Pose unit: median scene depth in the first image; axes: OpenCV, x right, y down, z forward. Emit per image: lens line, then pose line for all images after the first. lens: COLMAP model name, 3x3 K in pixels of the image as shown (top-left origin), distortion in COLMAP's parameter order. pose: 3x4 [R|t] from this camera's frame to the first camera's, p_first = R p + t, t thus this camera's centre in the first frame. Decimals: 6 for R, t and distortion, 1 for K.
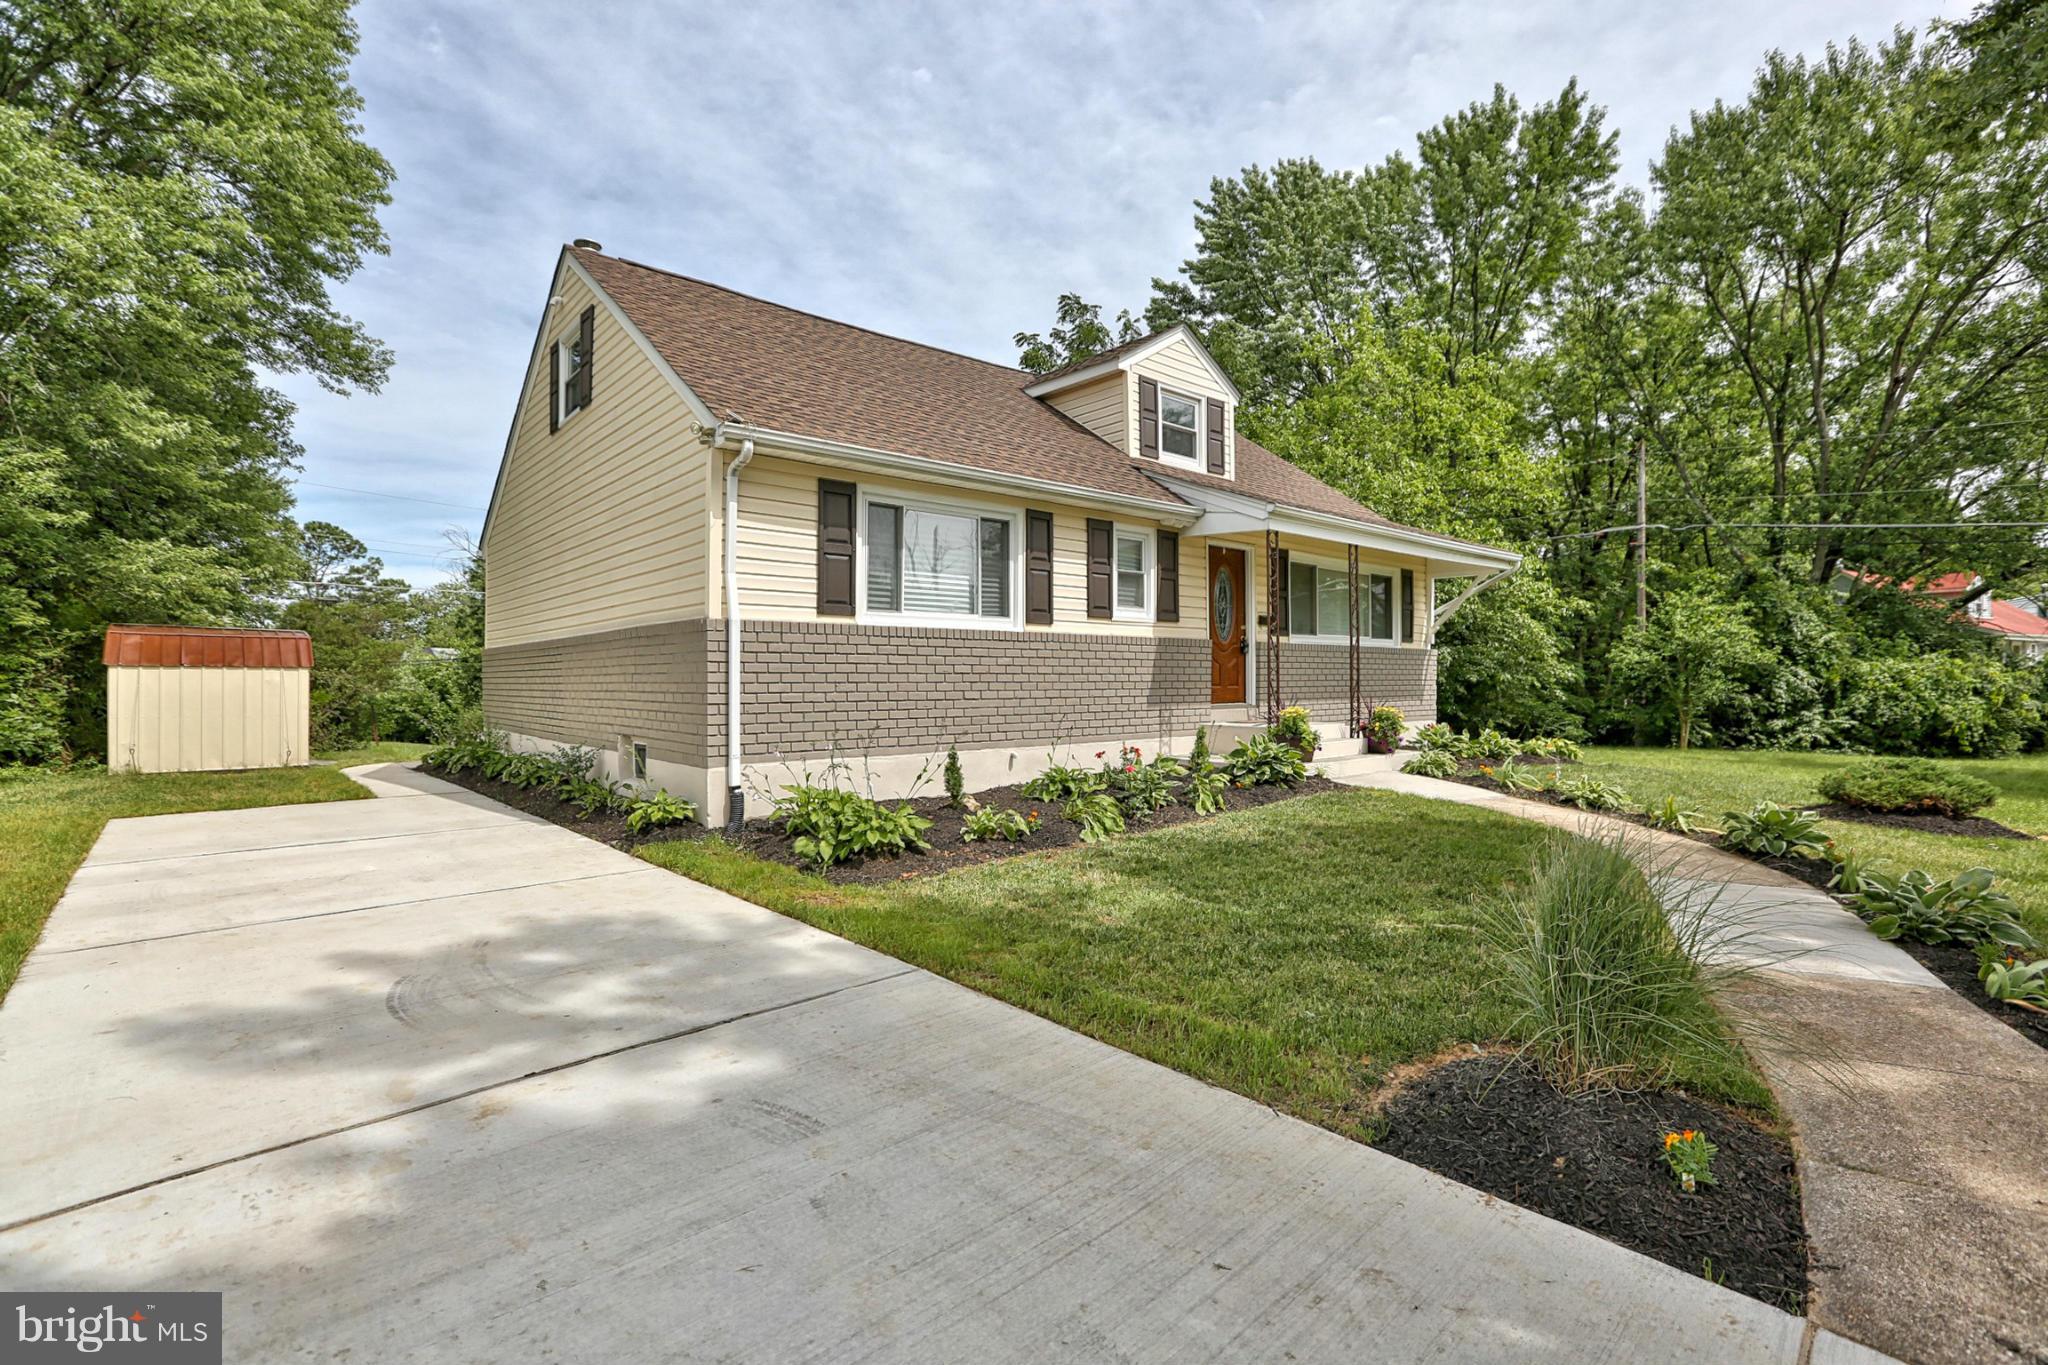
lens RADIAL K [[920.5, 0, 1023.7], [0, 920.5, 668.3], [0, 0, 1]] dist [-0.003935, -0.000011]
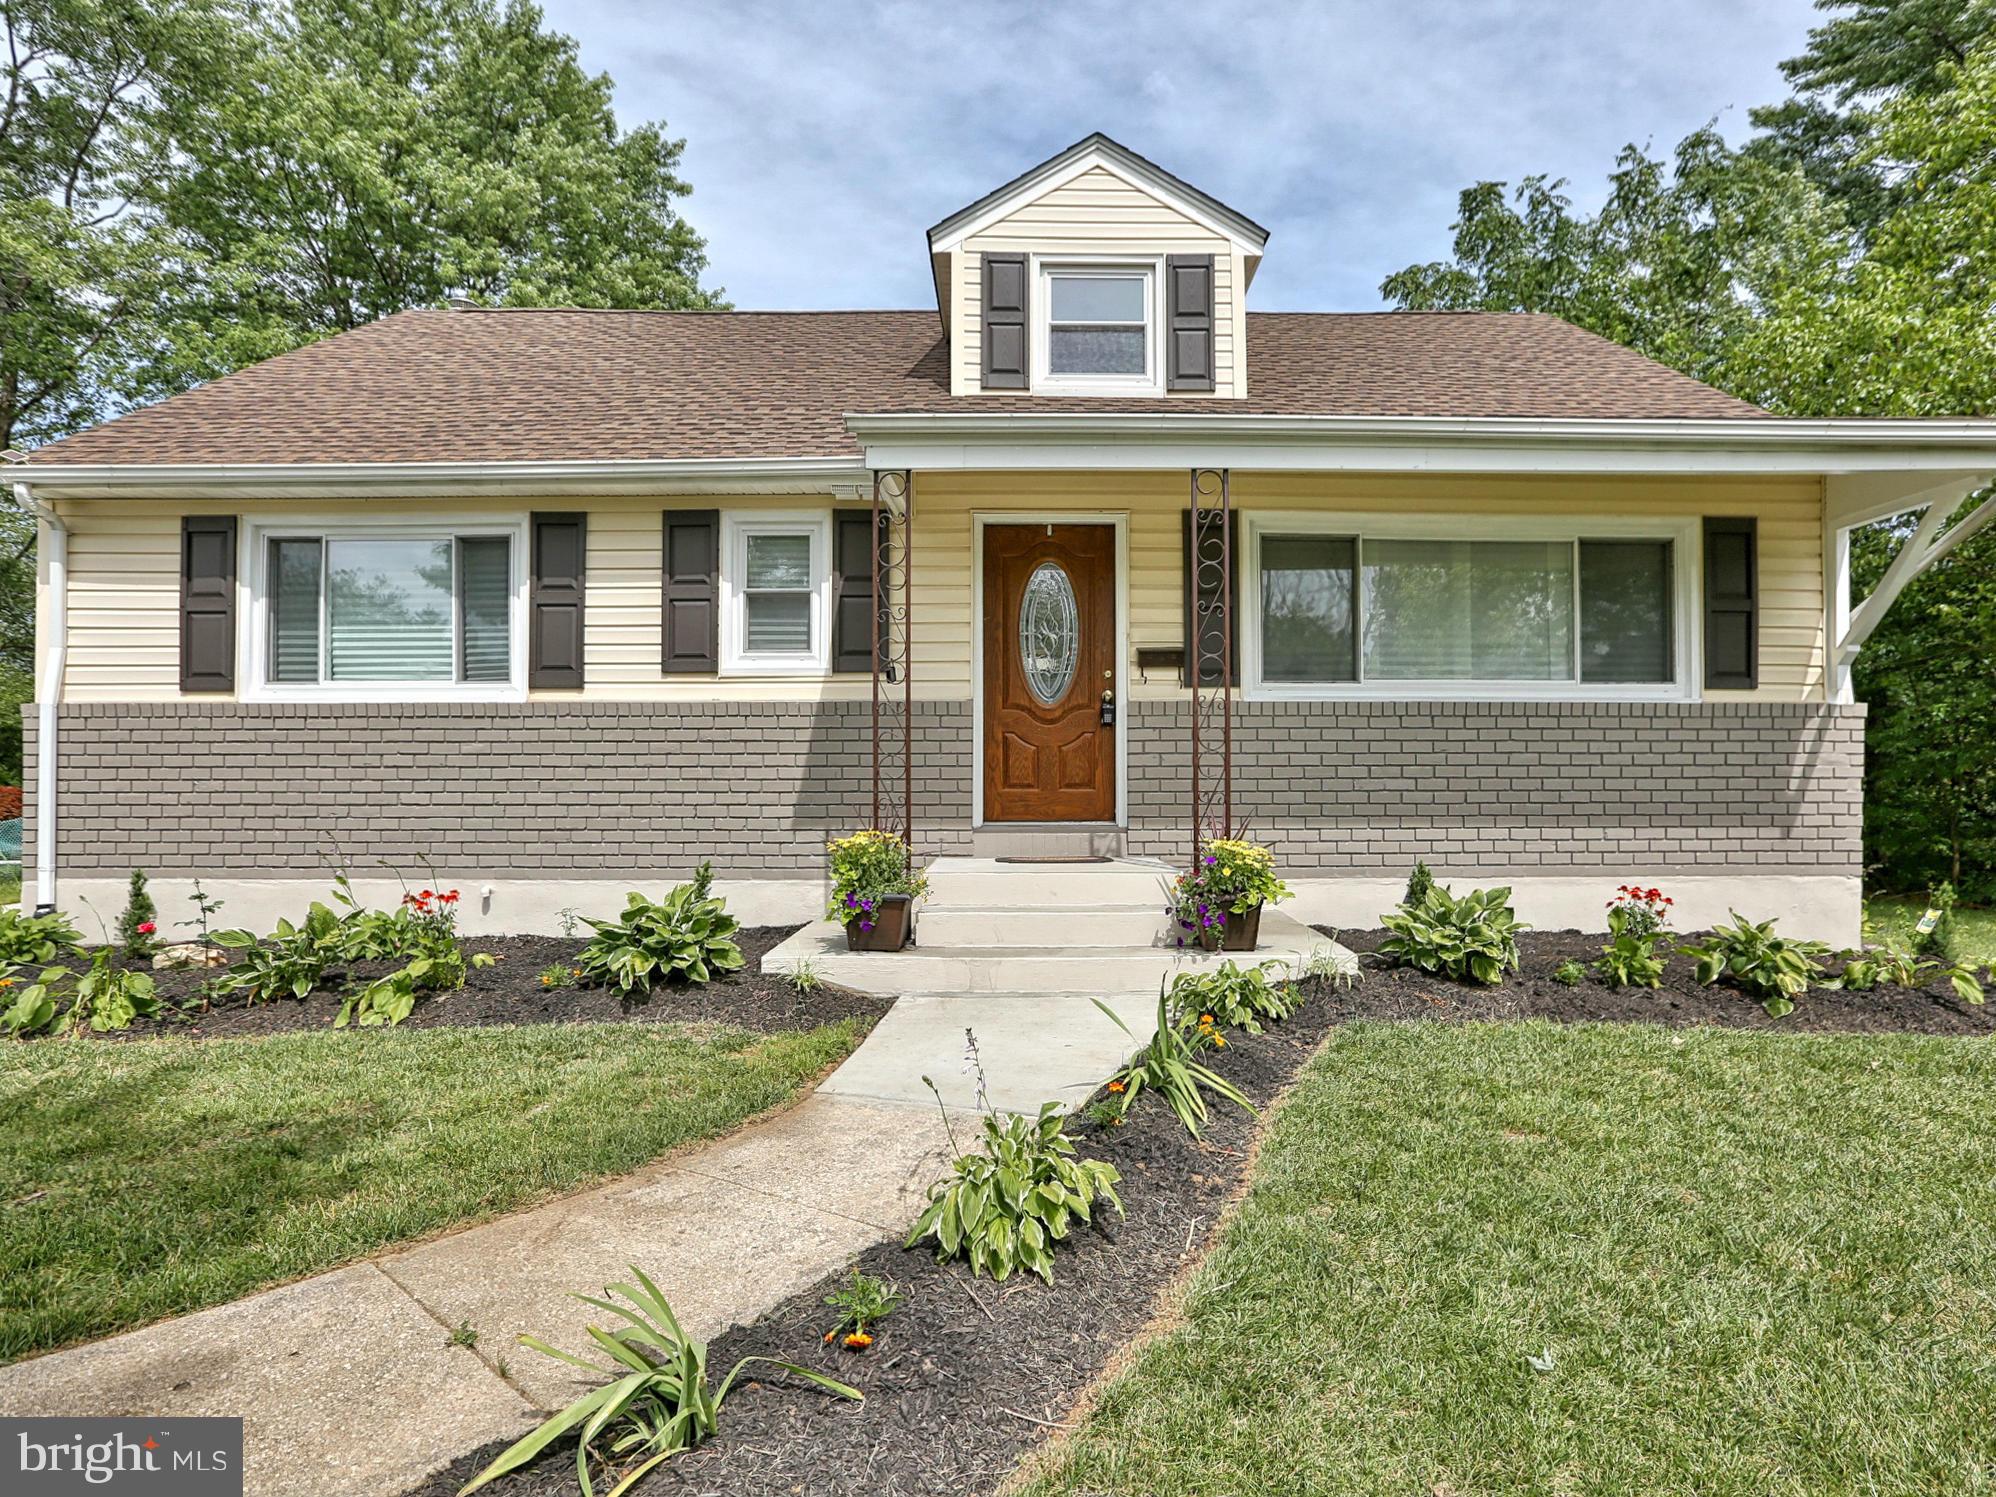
lens RADIAL K [[1051.7, 0, 998.1], [0, 1051.7, 765.3], [0, 0, 1]] dist [-0.033331, 0.002560]
pose [[0.770096, -0.004917, -0.637909, 0.681930], [0.008425, 0.999961, 0.002463, 0.005283], [0.637872, -0.007271, 0.770108, 0.609117]]
